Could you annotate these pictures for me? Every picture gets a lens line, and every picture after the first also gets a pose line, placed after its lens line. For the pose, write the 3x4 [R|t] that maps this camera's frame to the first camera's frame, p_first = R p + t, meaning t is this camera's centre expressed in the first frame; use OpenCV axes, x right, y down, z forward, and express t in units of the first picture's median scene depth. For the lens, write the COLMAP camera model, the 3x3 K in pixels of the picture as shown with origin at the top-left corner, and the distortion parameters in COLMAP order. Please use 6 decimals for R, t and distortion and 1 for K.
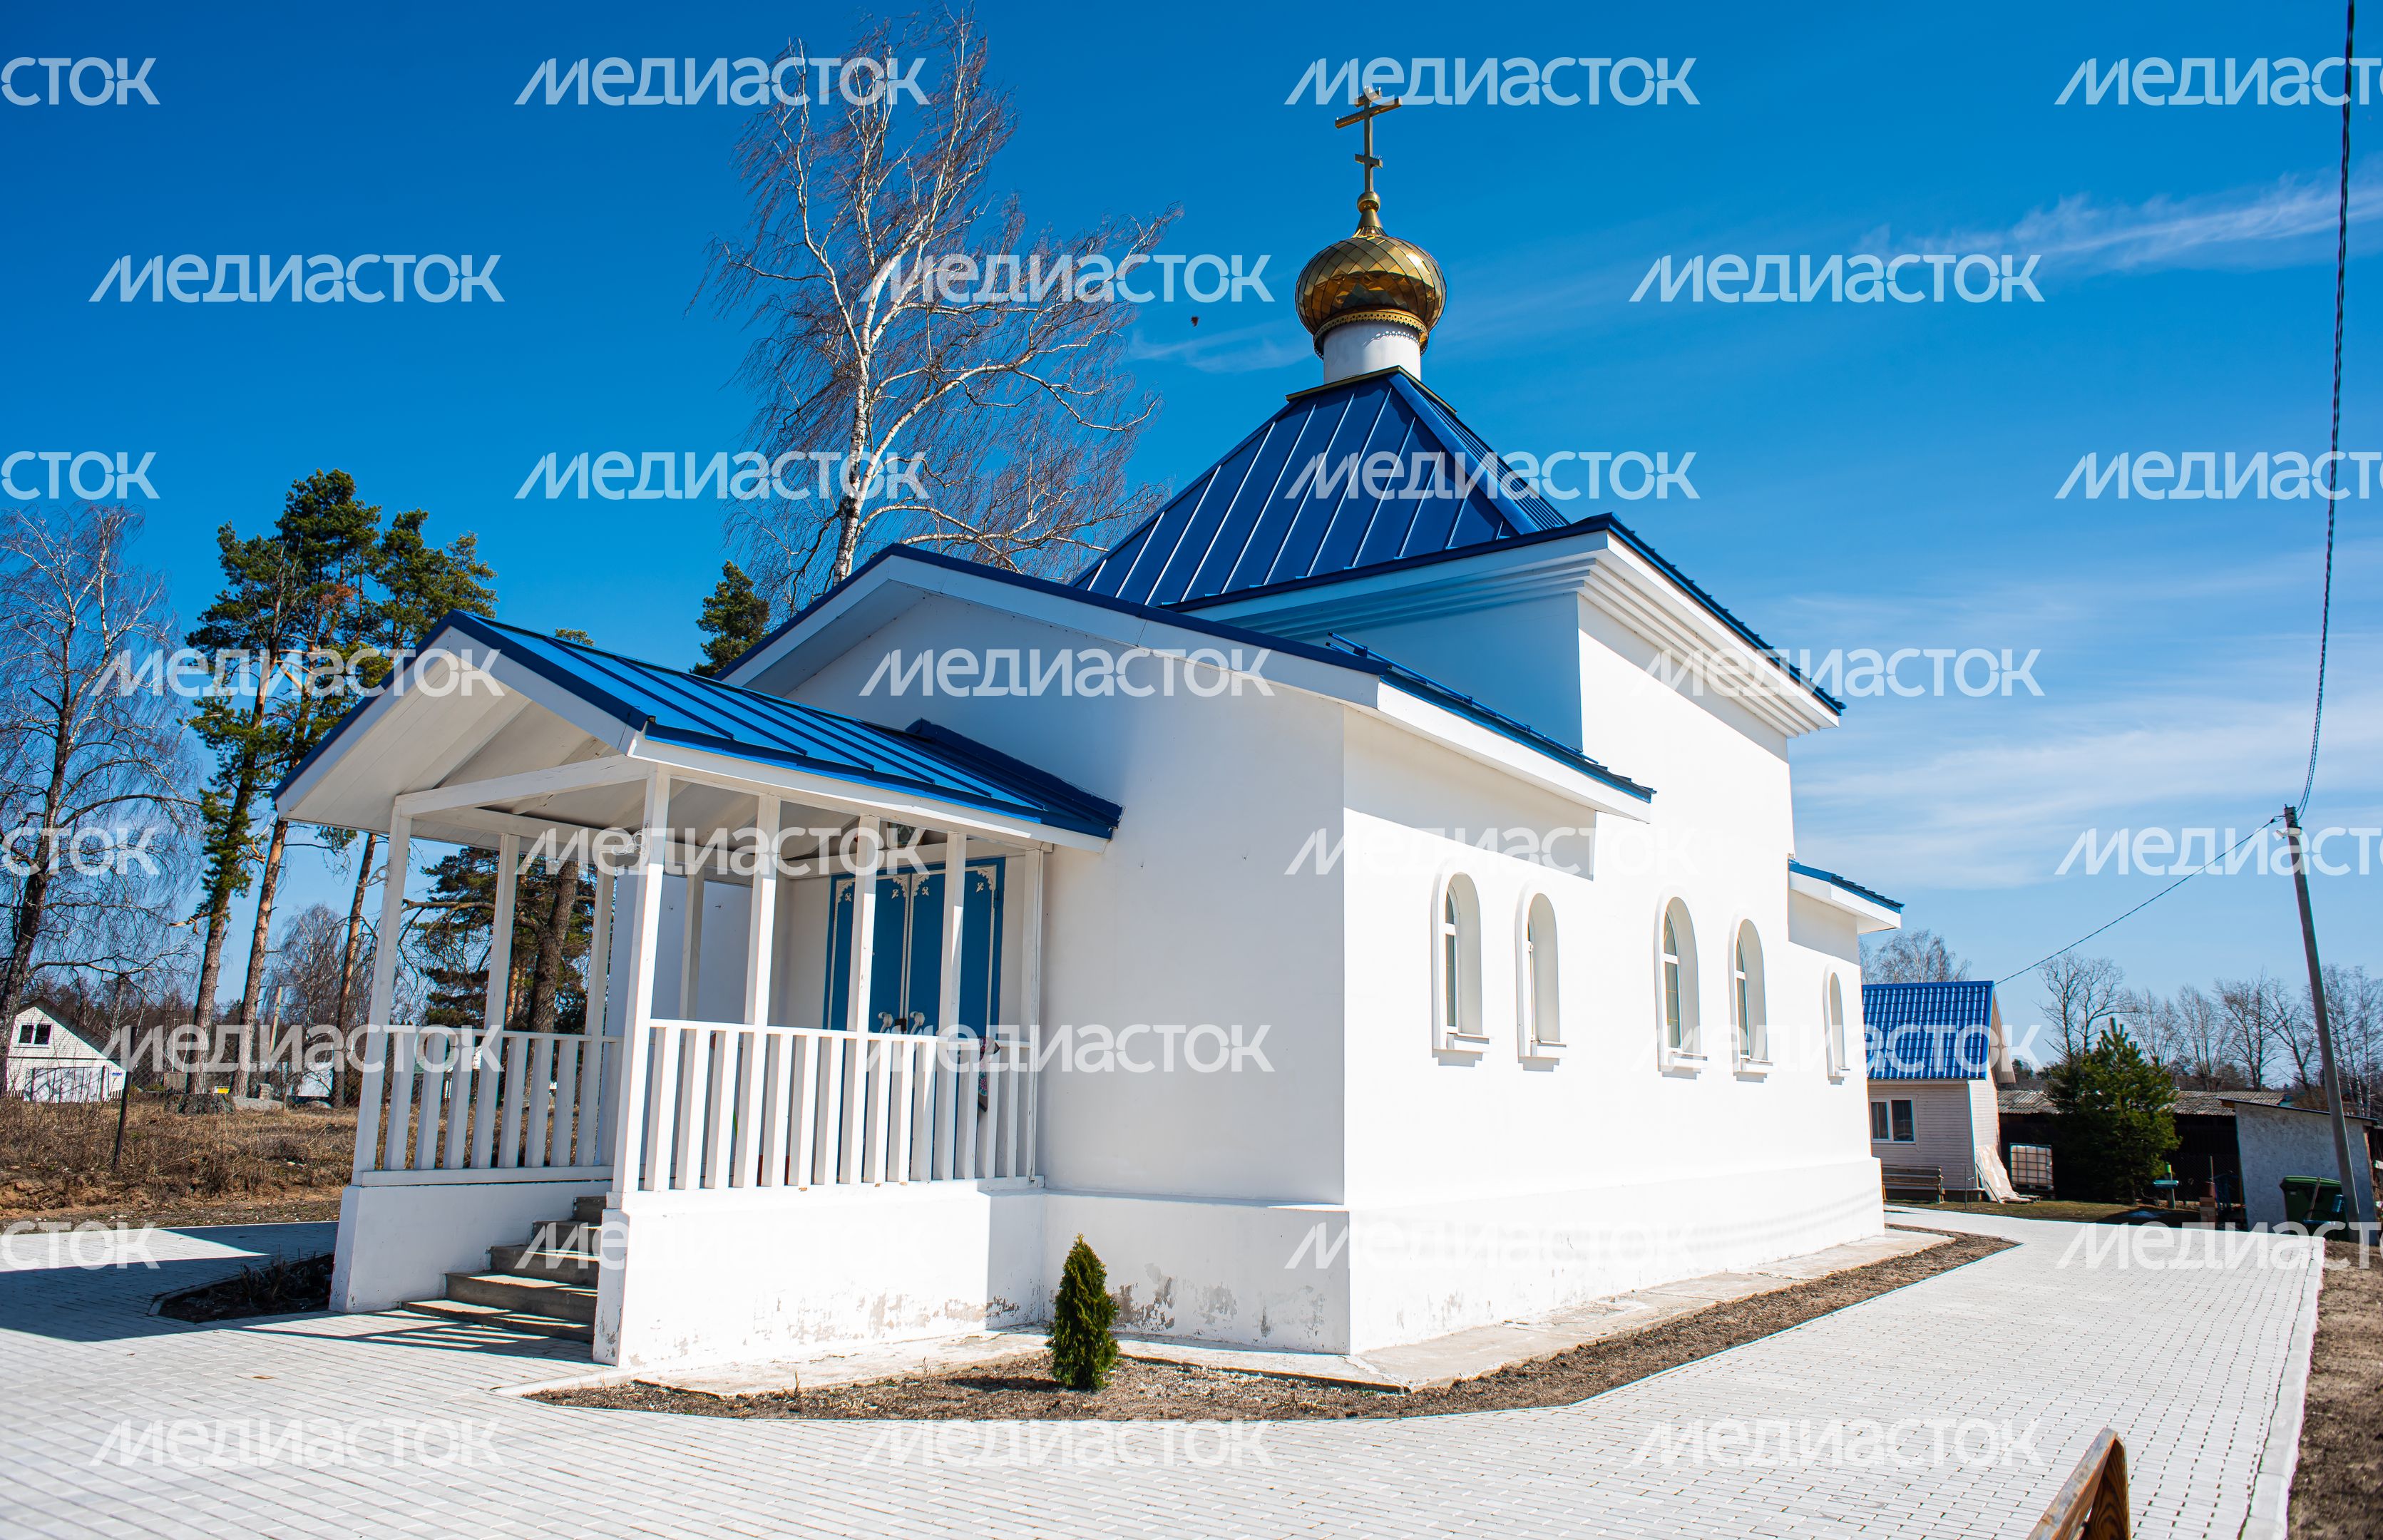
lens RADIAL K [[1635.8, 0, 1201.6], [0, 1635.8, 785.6], [0, 0, 1]] dist [-0.098149, 0.085425]
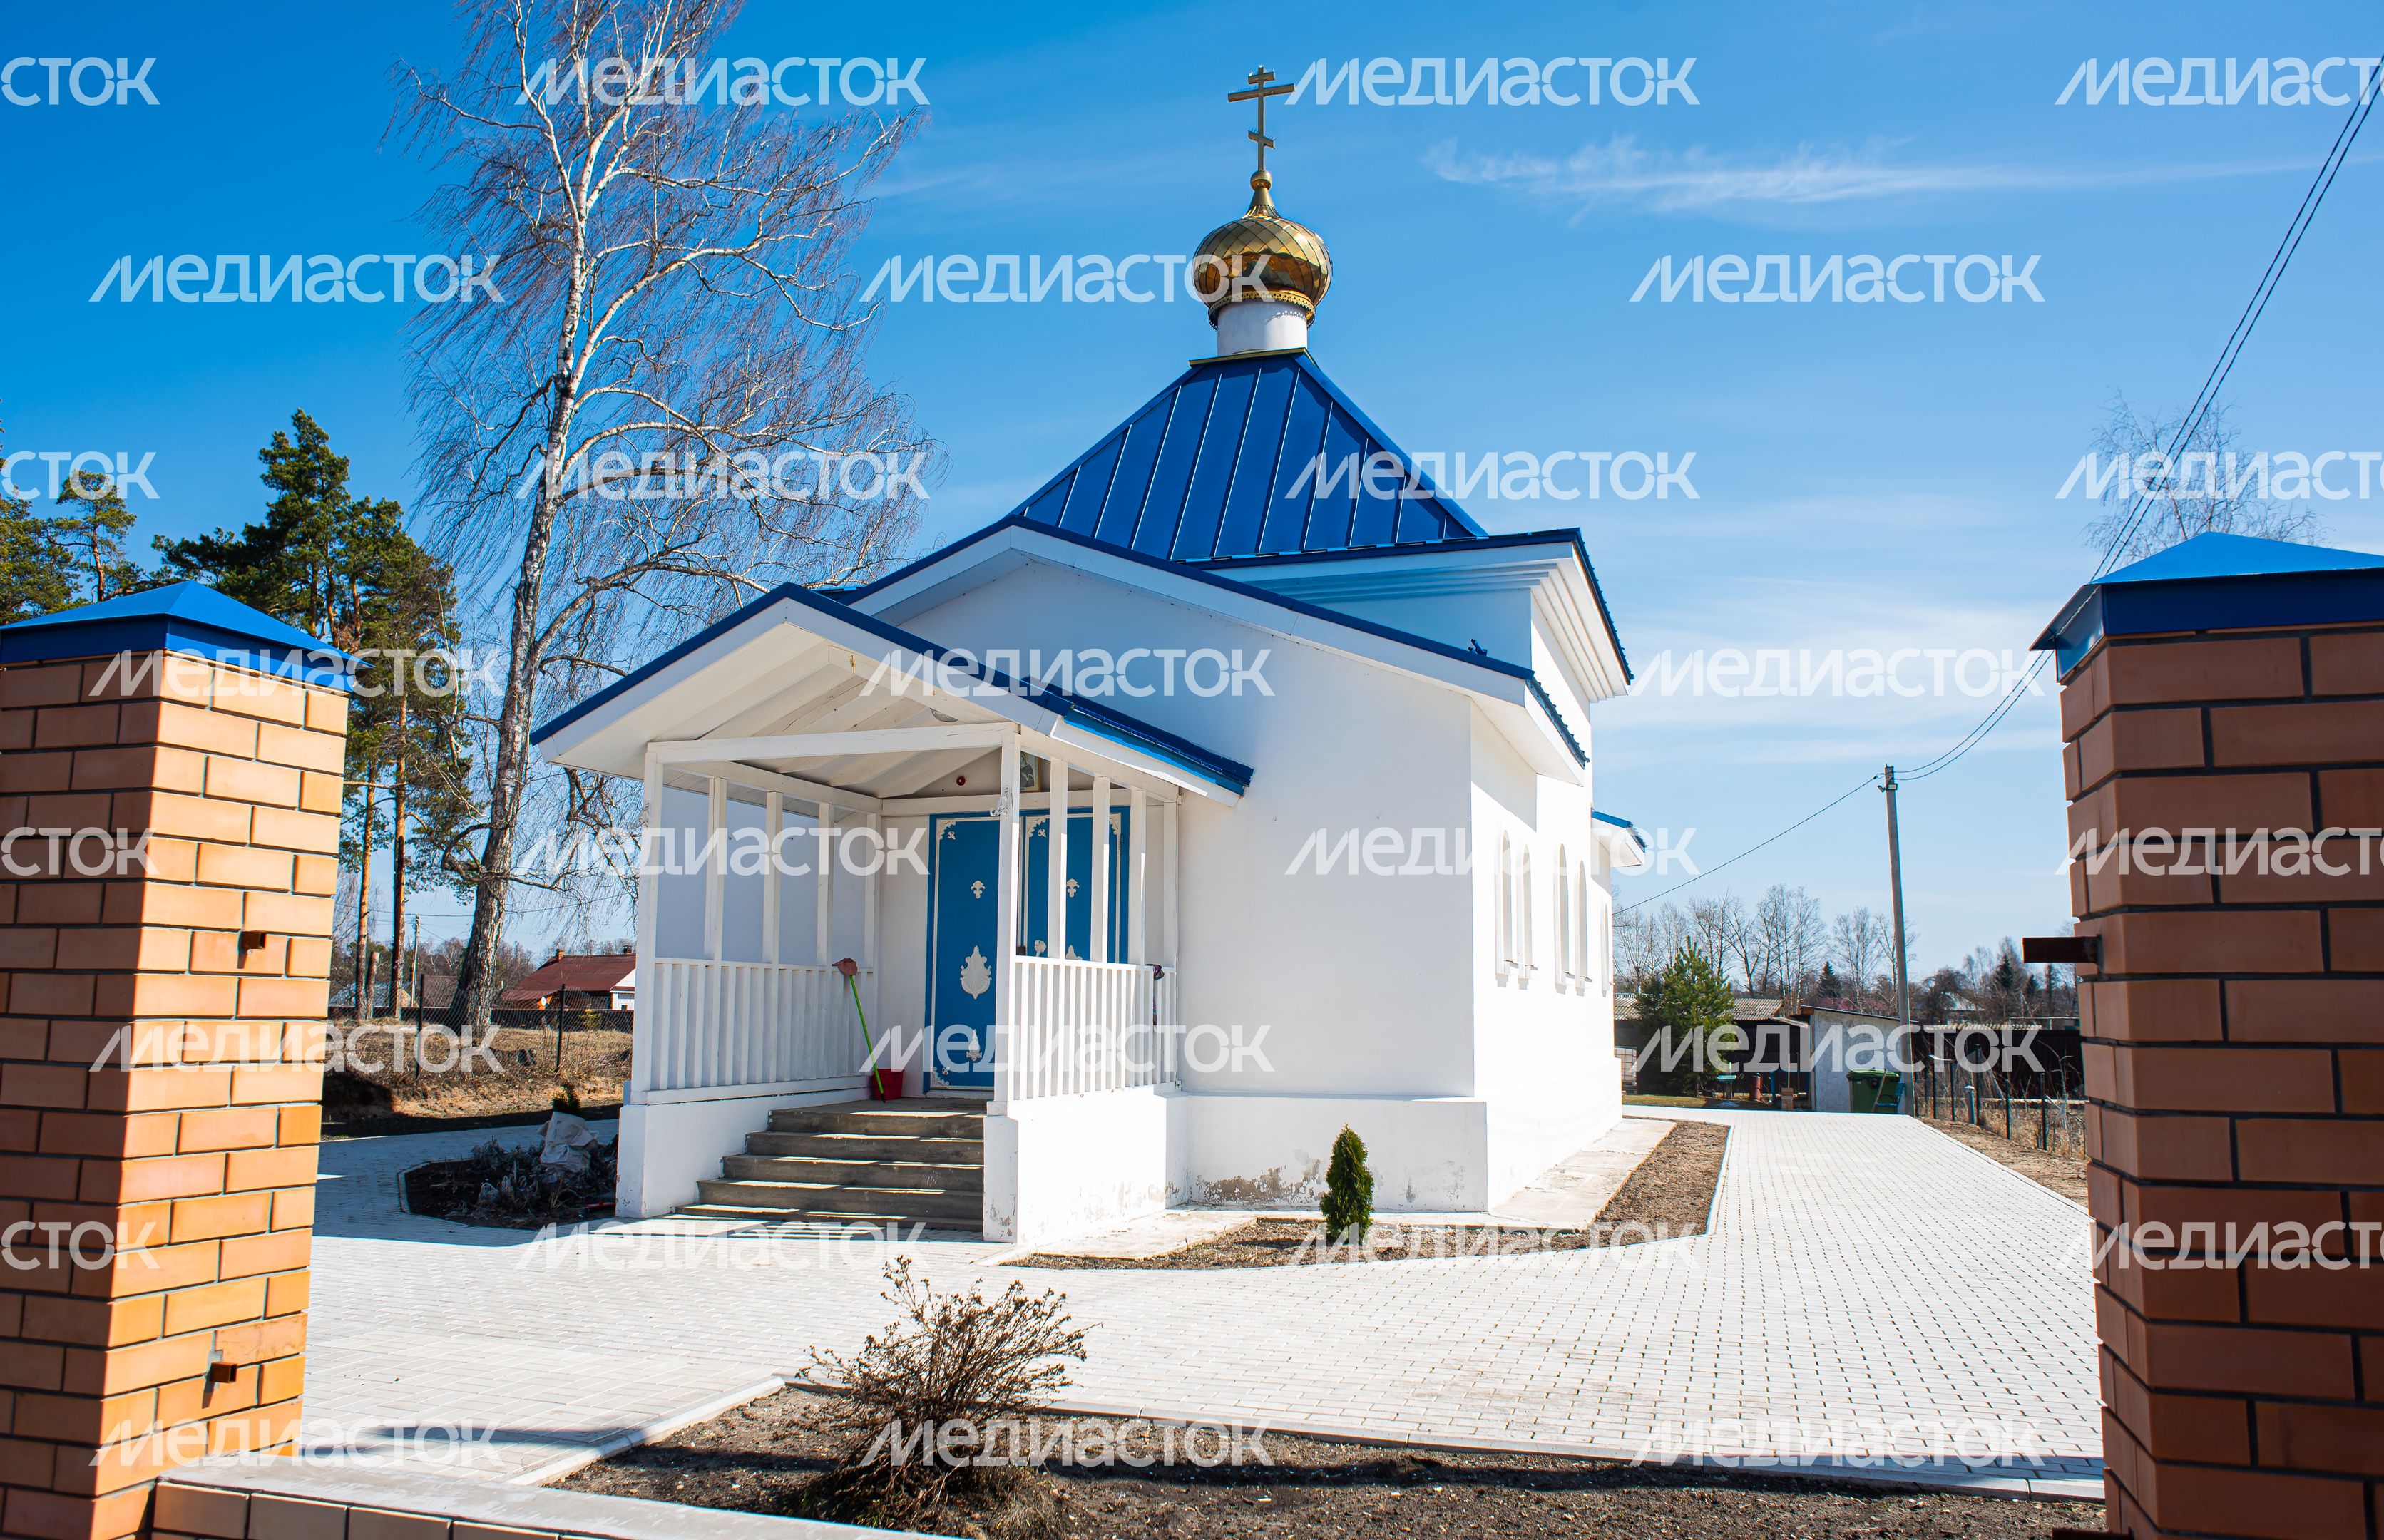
lens RADIAL K [[1727.7, 0, 1177.1], [0, 1727.7, 821.8], [0, 0, 1]] dist [-0.060434, 0.004993]
pose [[0.960584, 0.022172, 0.277103, -0.272812], [-0.045346, 0.995961, 0.077501, -0.026374], [-0.274266, -0.087011, 0.957709, -0.109693]]
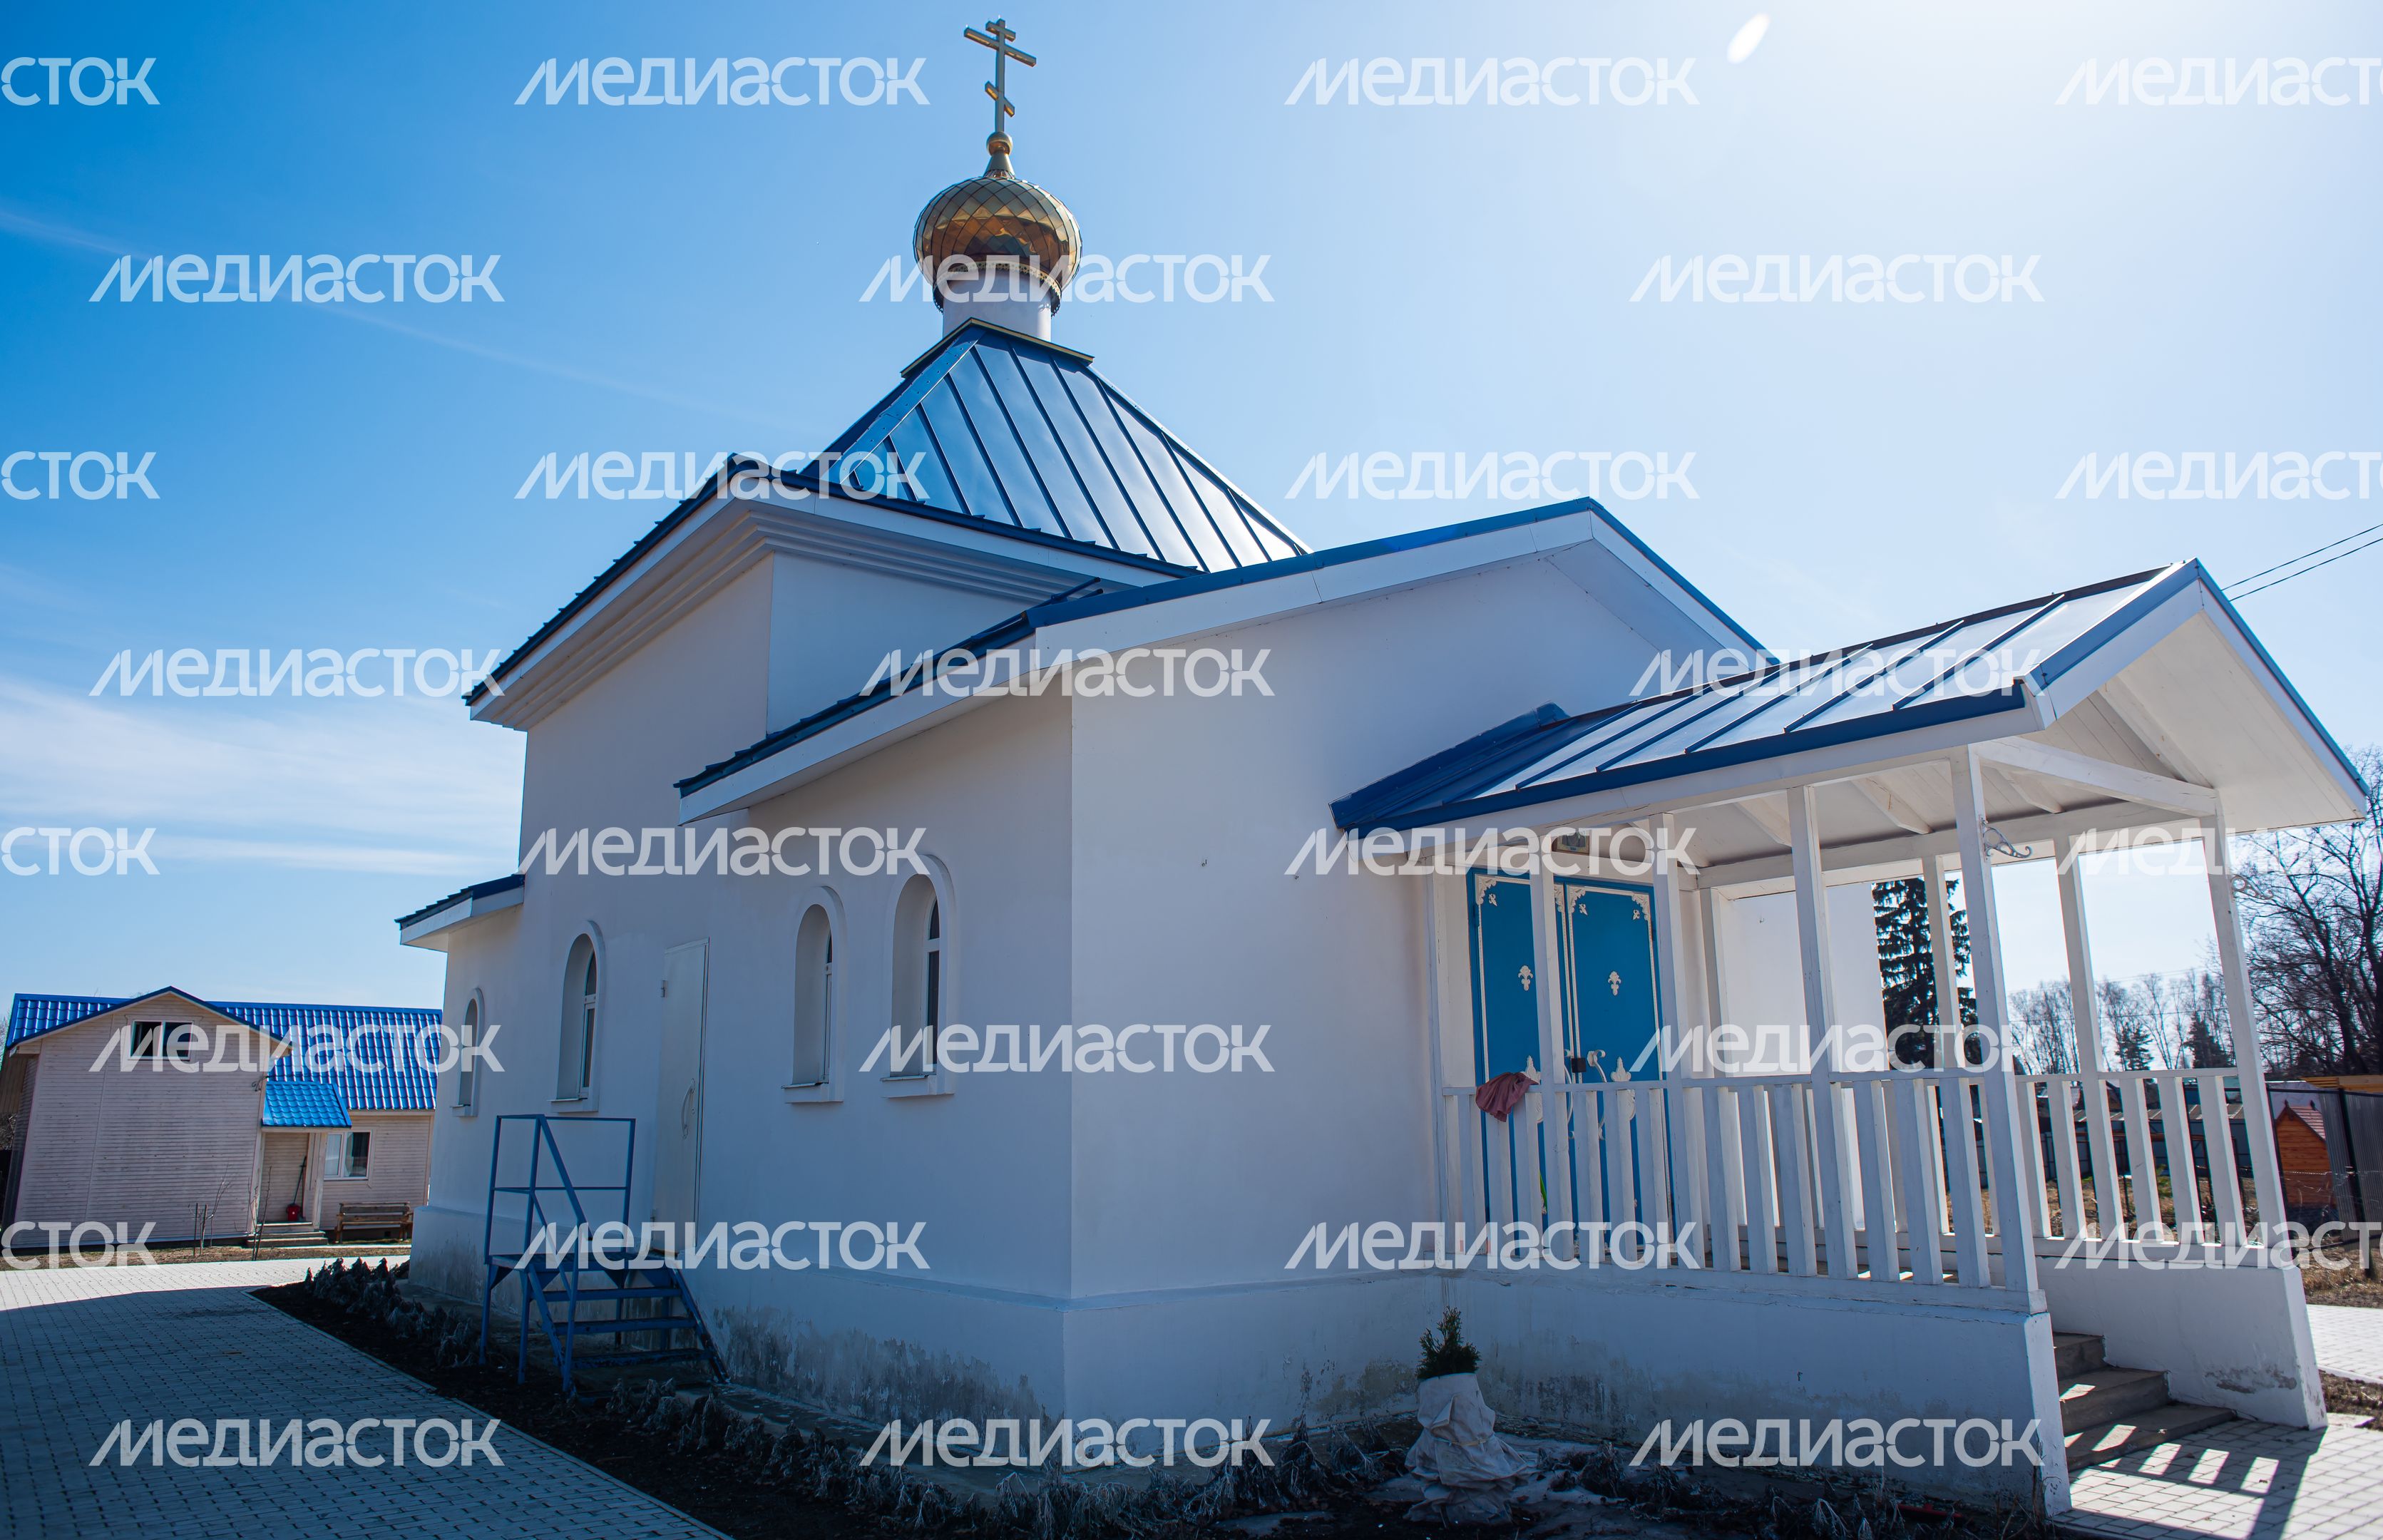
lens RADIAL K [[1631.4, 0, 1192.1], [0, 1631.4, 796.2], [0, 0, 1]] dist [-0.086472, 0.072630]
pose [[0.298150, 0.164019, 0.940321, -0.698201], [-0.156492, 0.980196, -0.121355, 0.094918], [-0.941603, -0.110970, 0.317913, 0.617484]]
